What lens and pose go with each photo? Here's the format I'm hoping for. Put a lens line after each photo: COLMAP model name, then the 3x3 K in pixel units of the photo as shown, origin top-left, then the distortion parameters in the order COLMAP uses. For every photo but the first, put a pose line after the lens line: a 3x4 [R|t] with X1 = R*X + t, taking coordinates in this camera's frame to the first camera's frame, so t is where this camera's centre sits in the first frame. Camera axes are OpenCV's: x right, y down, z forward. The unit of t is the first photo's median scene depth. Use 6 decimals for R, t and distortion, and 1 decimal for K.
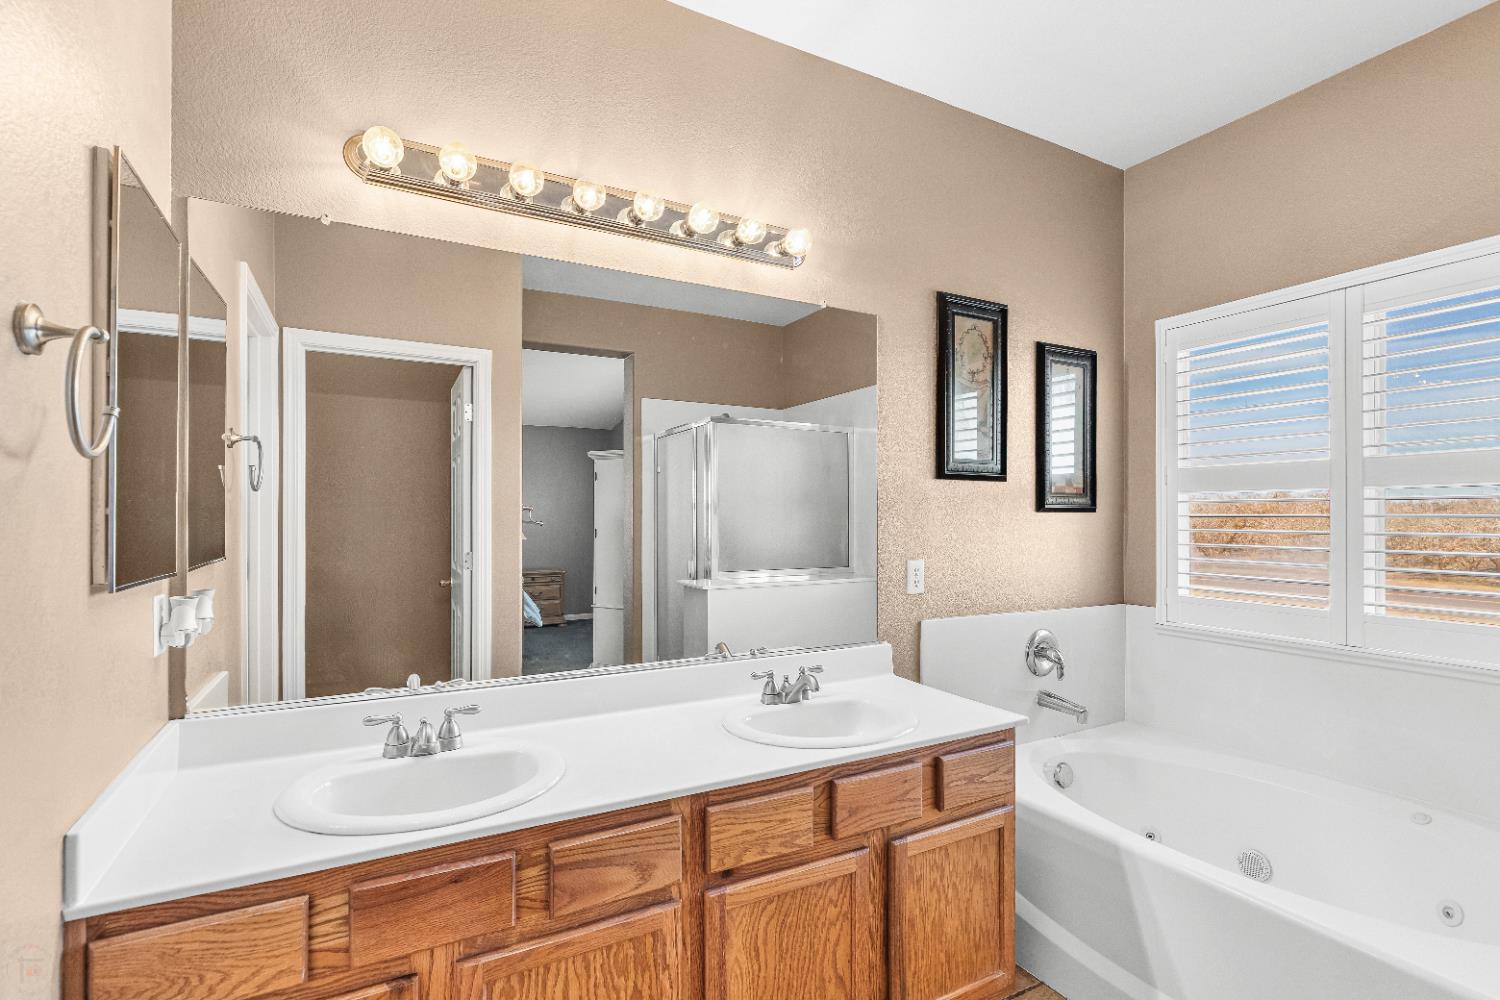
lens RADIAL K [[705.2, 0, 745.5], [0, 705.2, 510.6], [0, 0, 1]] dist [-0.000145, -0.000026]
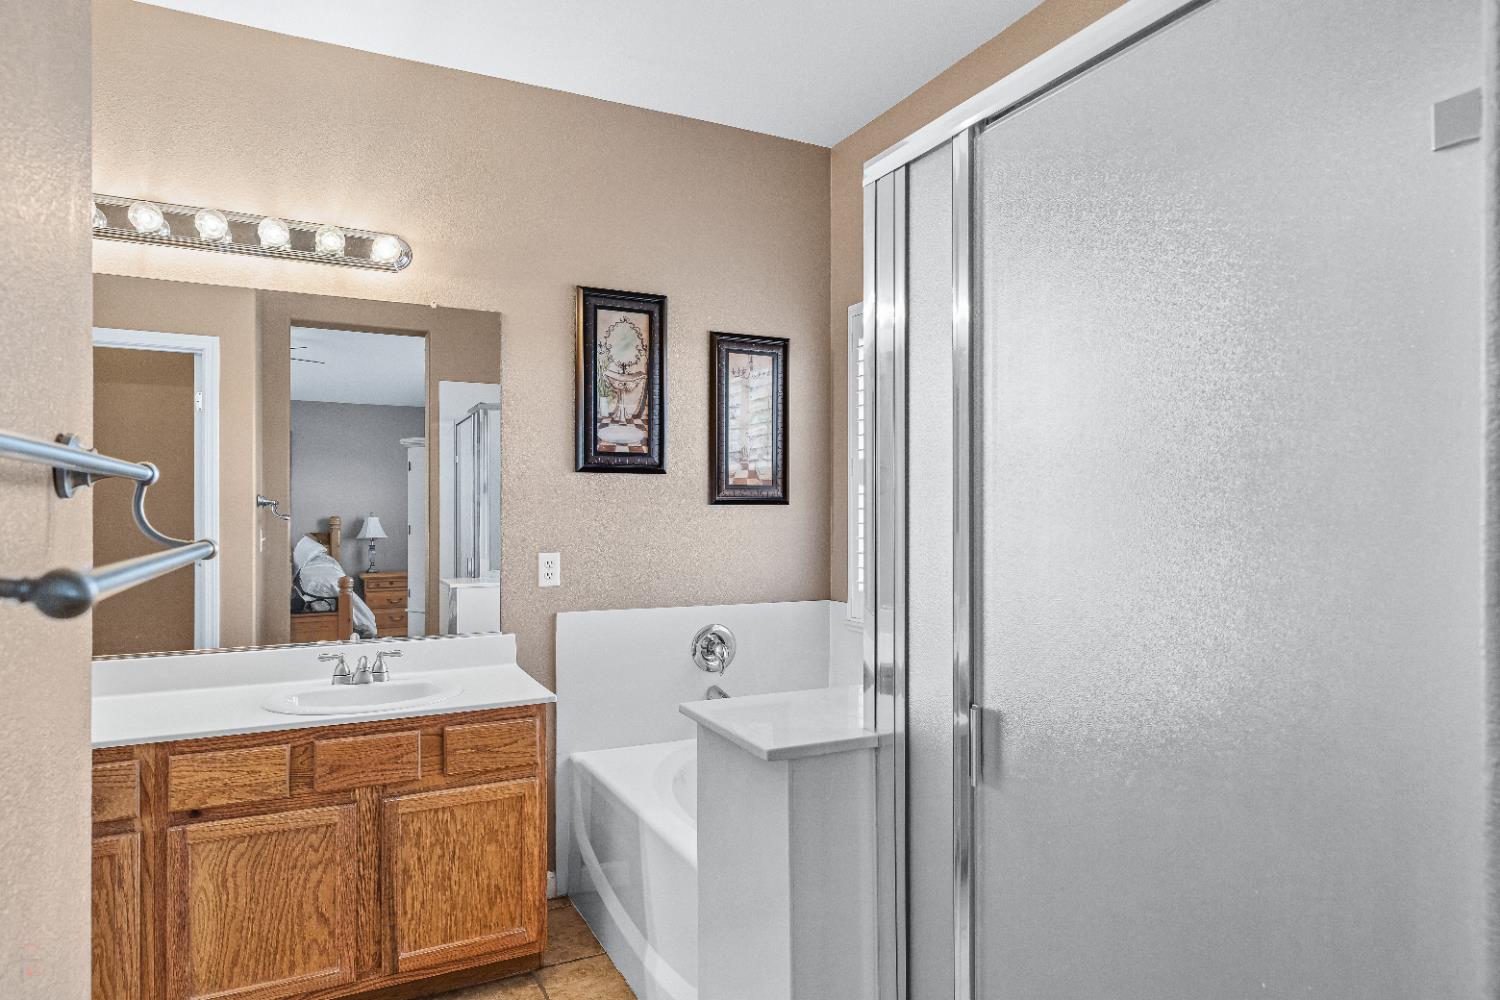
lens RADIAL K [[932.7, 0, 799.9], [0, 932.7, 503.5], [0, 0, 1]] dist [-0.005358, -0.000545]
pose [[0.999872, -0.006971, -0.014404, 0.616492], [0.006936, 0.999973, -0.002443, 0.004575], [0.014420, 0.002343, 0.999893, -0.326630]]
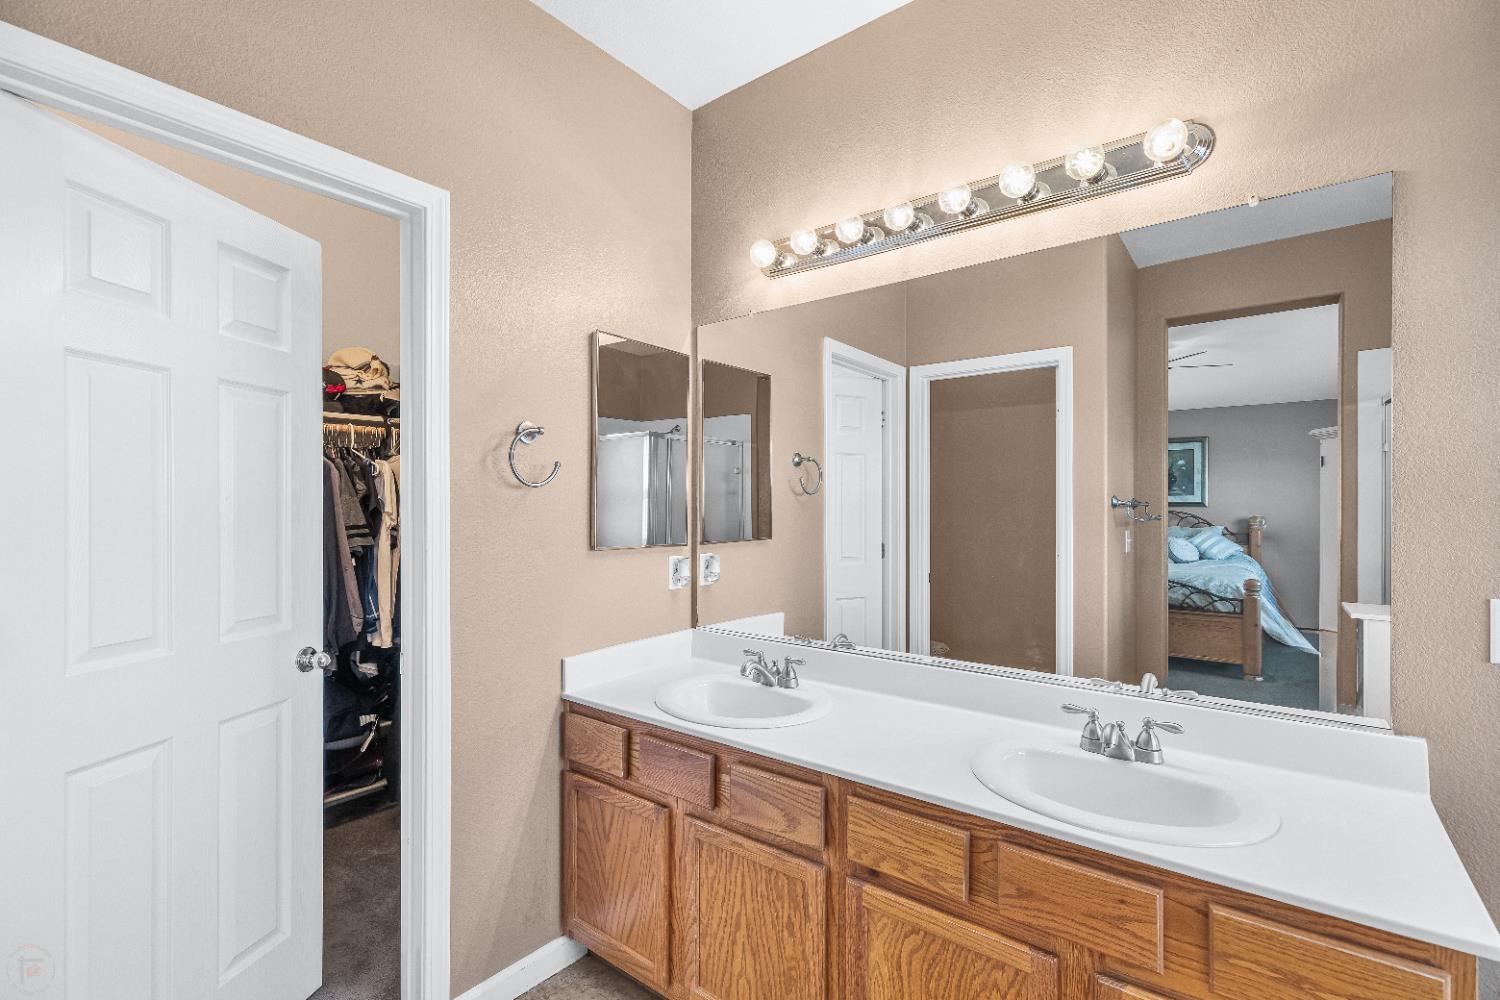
lens RADIAL K [[687.5, 0, 714.8], [0, 687.5, 506.6], [0, 0, 1]] dist [0.003597, 0.000510]
pose [[0.373411, -0.005468, -0.927650, 0.489285], [0.002569, 0.999985, -0.004860, -0.000113], [0.927663, -0.000568, 0.373419, 0.262658]]
